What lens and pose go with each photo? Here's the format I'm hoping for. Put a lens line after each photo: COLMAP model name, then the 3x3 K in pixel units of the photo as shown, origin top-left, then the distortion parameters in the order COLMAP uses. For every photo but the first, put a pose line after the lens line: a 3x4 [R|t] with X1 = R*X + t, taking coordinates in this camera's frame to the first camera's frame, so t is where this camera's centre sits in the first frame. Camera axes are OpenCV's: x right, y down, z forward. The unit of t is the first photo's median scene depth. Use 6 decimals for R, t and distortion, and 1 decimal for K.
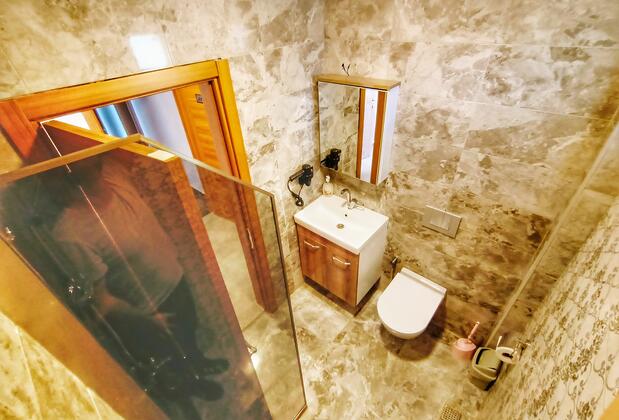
lens RADIAL K [[281.8, 0, 308.4], [0, 281.8, 208.0], [0, 0, 1]] dist [0.000285, 0.000420]
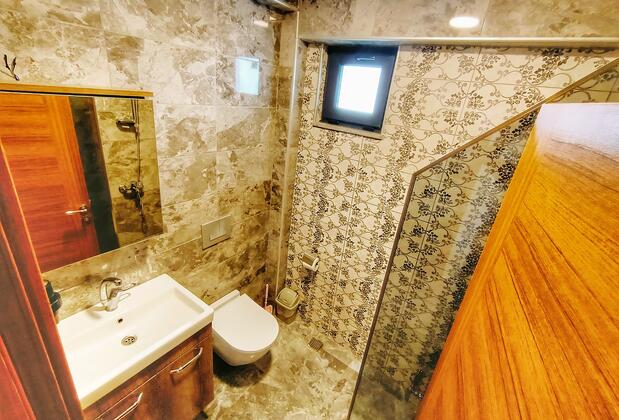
lens RADIAL K [[281.8, 0, 308.4], [0, 281.8, 208.0], [0, 0, 1]] dist [0.000285, 0.000420]
pose [[-0.116943, -0.346261, 0.930821, -0.535937], [0.494906, 0.792270, 0.356898, -0.248791], [-0.861042, 0.502405, 0.078716, 0.730479]]
